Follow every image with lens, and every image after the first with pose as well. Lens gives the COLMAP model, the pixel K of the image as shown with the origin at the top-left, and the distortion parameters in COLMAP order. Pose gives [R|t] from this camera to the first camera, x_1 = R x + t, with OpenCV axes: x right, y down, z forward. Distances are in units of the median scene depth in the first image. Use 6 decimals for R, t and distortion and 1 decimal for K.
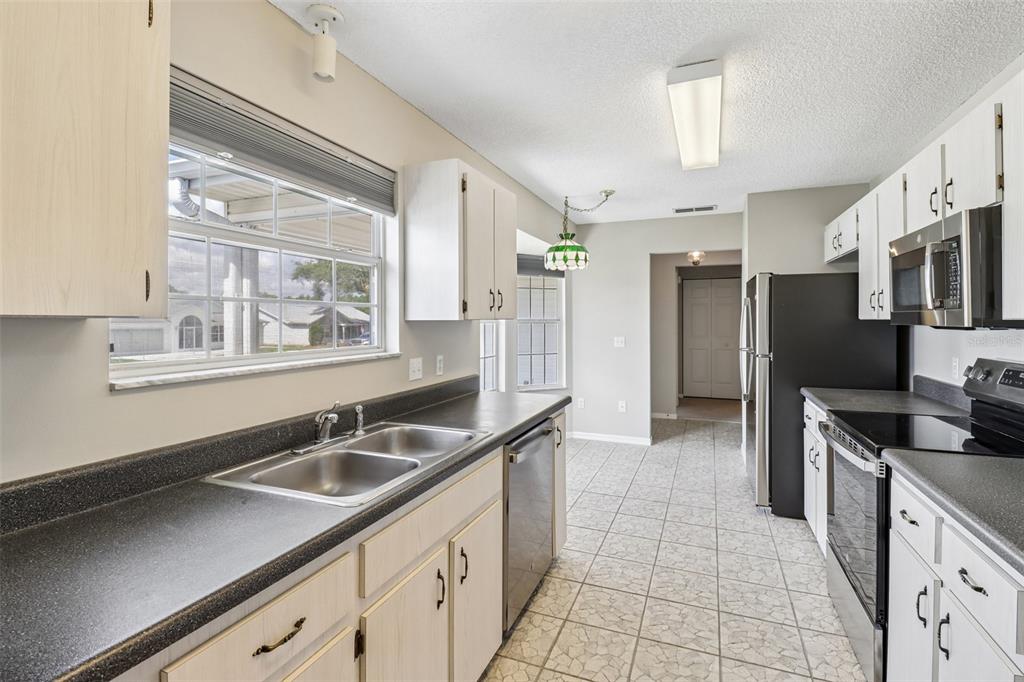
lens RADIAL K [[477.0, 0, 508.4], [0, 477.0, 323.2], [0, 0, 1]] dist [0.002250, -0.008584]
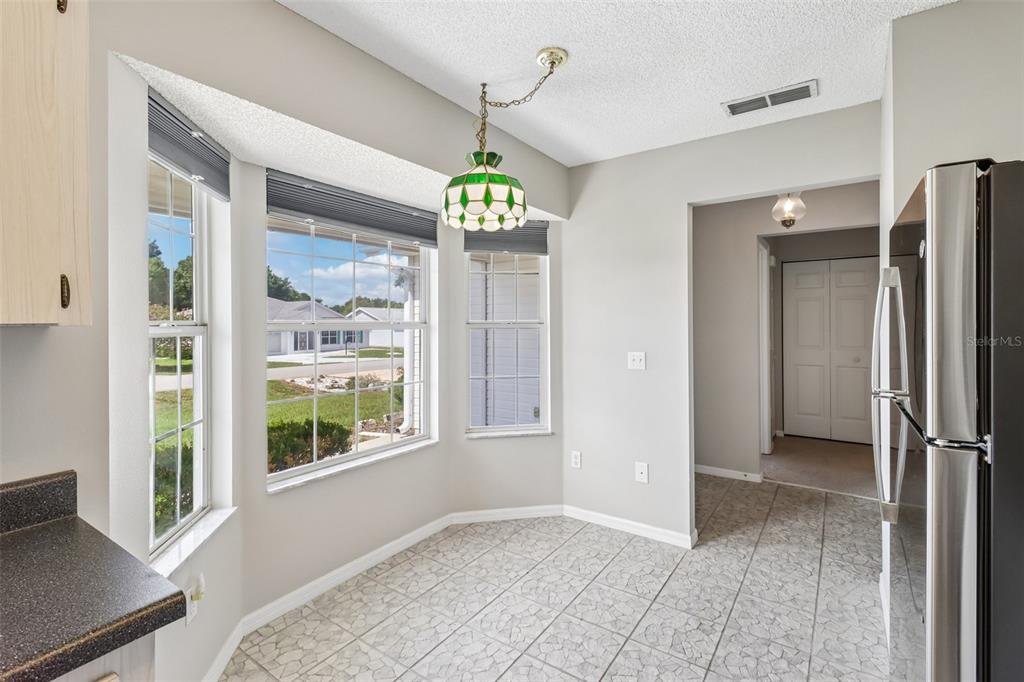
lens RADIAL K [[468.4, 0, 507.9], [0, 468.4, 326.5], [0, 0, 1]] dist [0.026102, -0.016738]
pose [[0.976006, -0.004506, -0.217696, 0.212702], [0.004689, 0.999989, 0.000323, -0.003185], [0.217692, -0.001336, 0.976017, 0.423436]]
